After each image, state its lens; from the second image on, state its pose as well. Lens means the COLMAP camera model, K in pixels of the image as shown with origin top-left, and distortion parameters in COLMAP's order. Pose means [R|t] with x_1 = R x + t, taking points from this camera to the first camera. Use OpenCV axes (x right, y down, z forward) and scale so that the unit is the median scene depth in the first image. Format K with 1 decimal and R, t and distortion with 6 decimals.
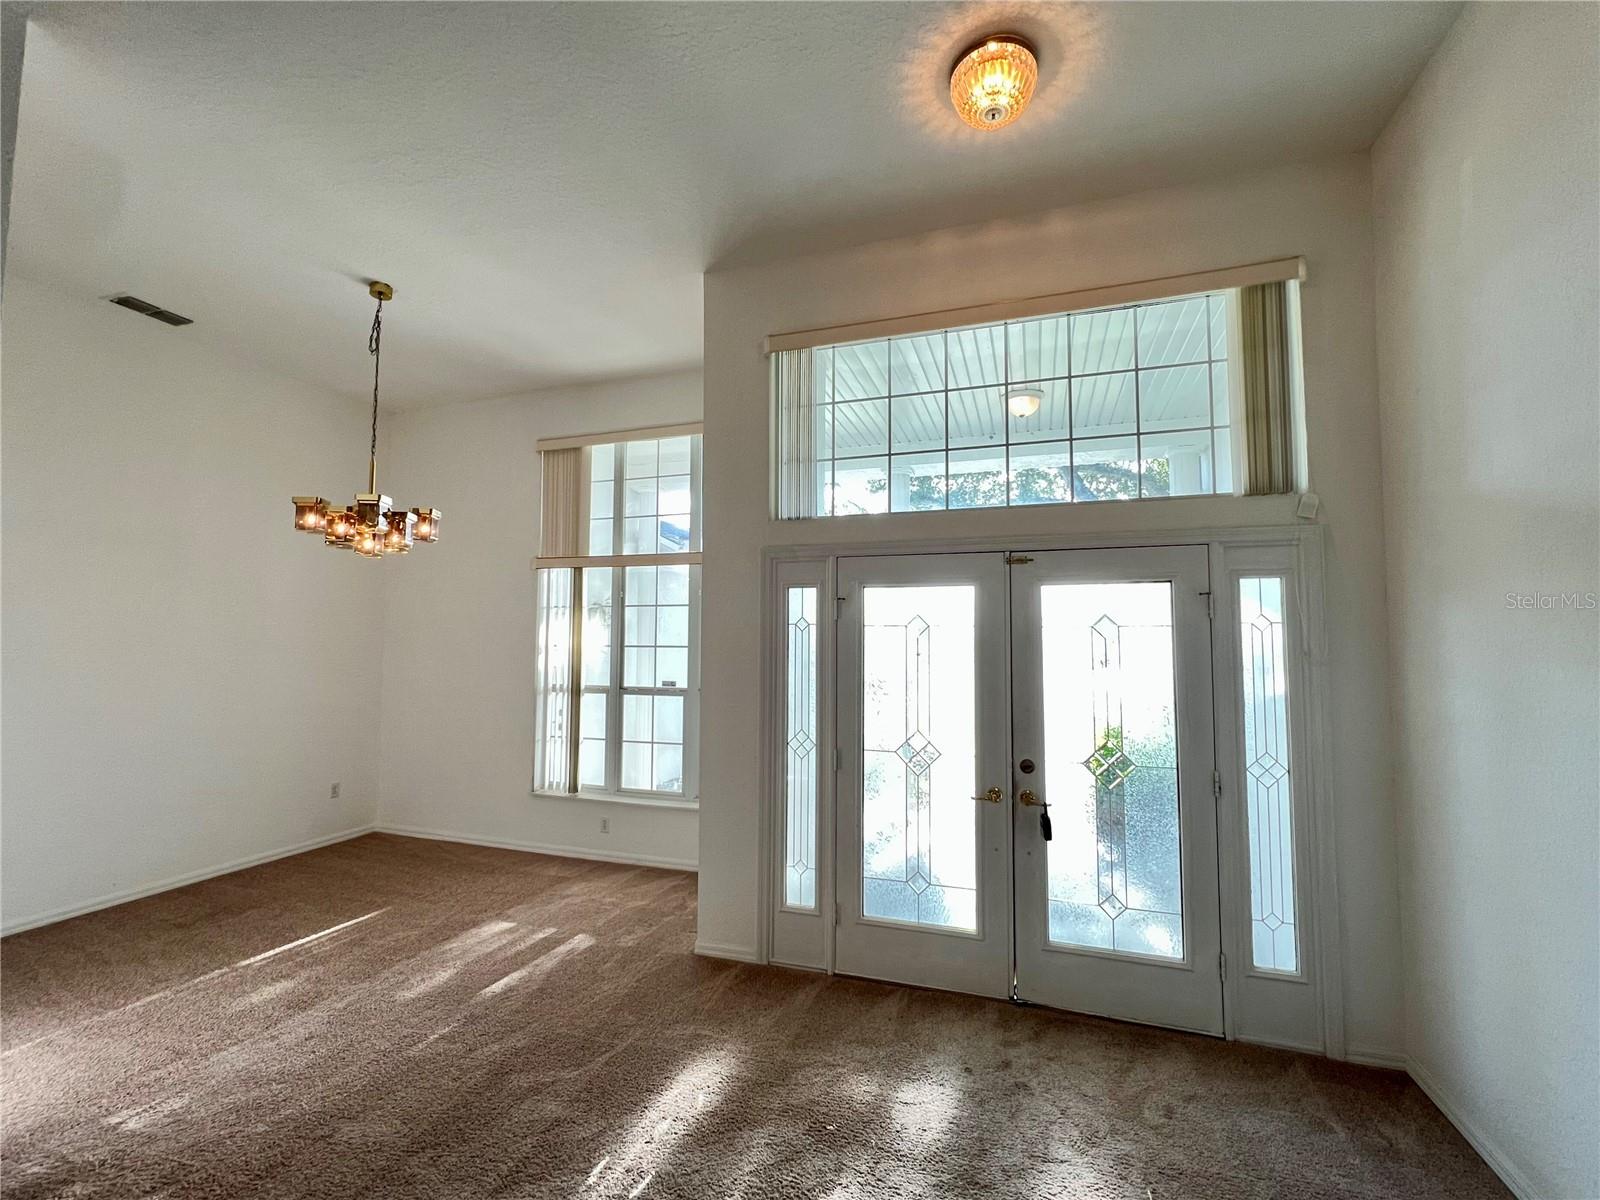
lens RADIAL K [[697.5, 0, 803.9], [0, 697.5, 602.0], [0, 0, 1]] dist [-0.013963, 0.001290]
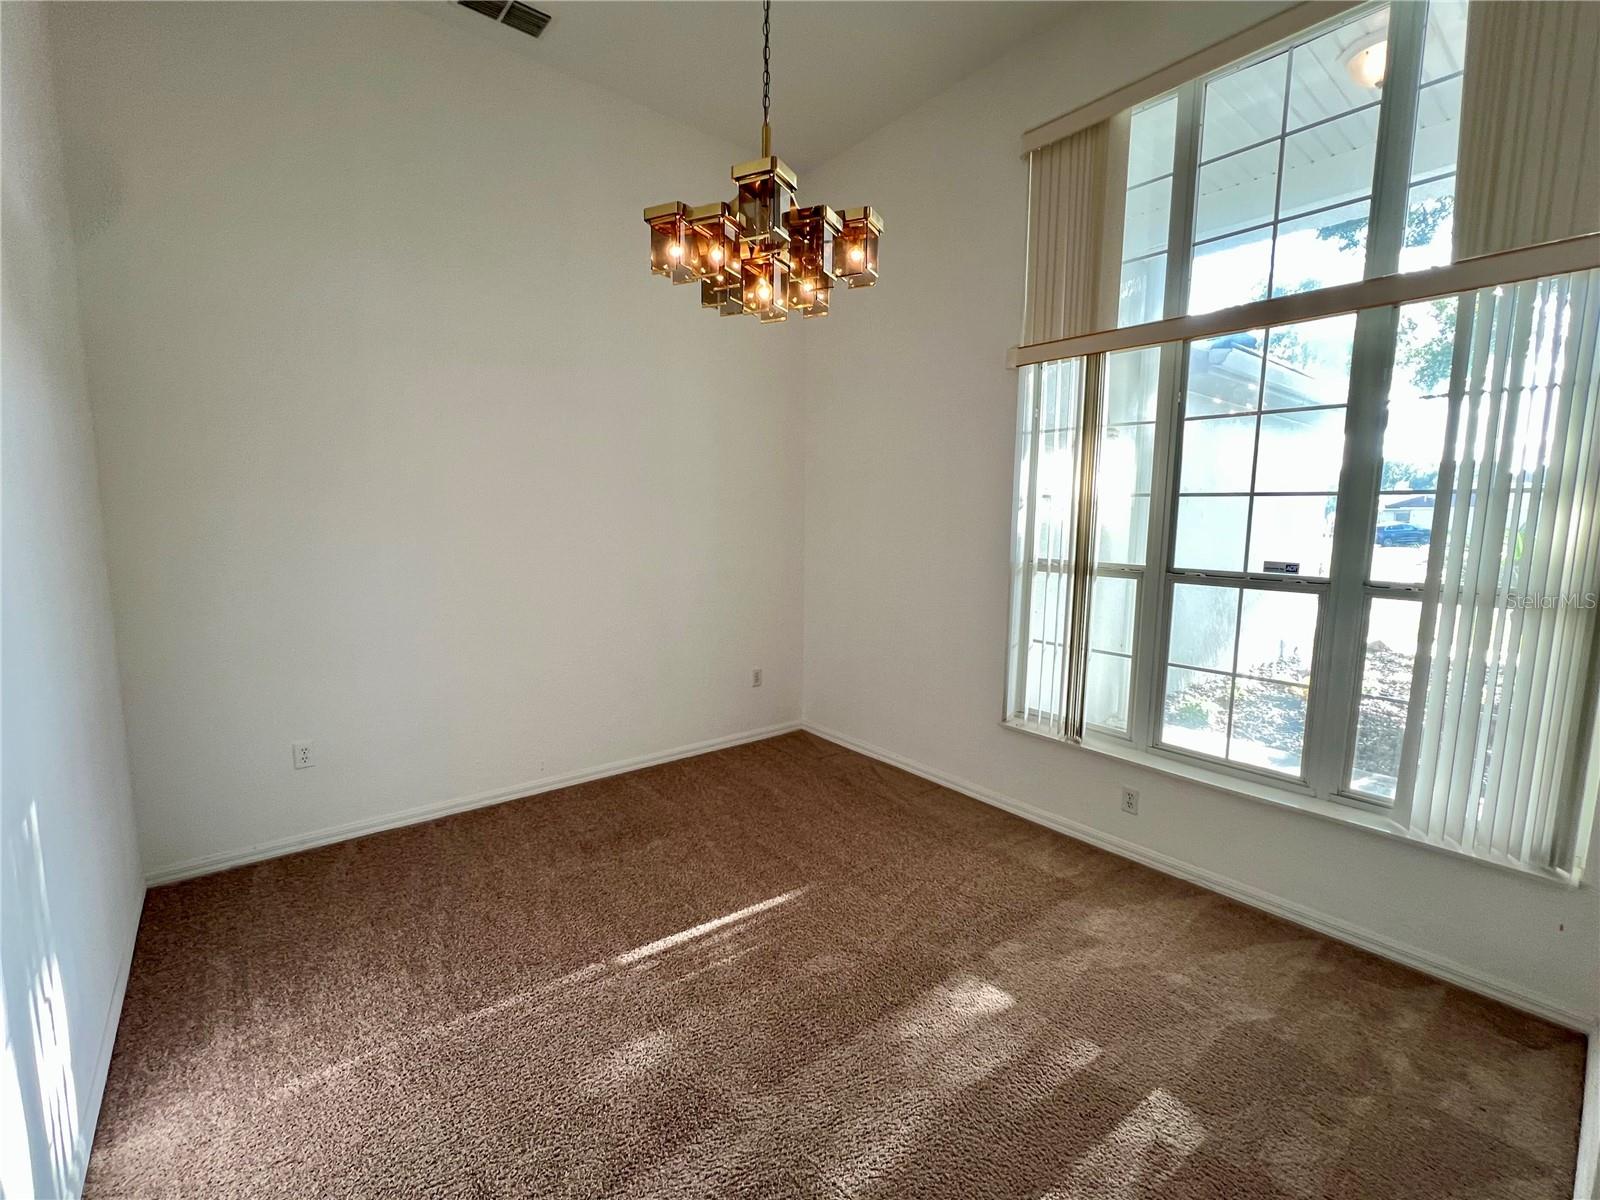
lens RADIAL K [[697.5, 0, 799.9], [0, 697.5, 598.6], [0, 0, 1]] dist [-0.013963, 0.001290]
pose [[0.844447, 0.071149, -0.530892, -0.218181], [0.026516, 0.984371, 0.174100, 0.041986], [0.534982, -0.161095, 0.829363, 0.383240]]
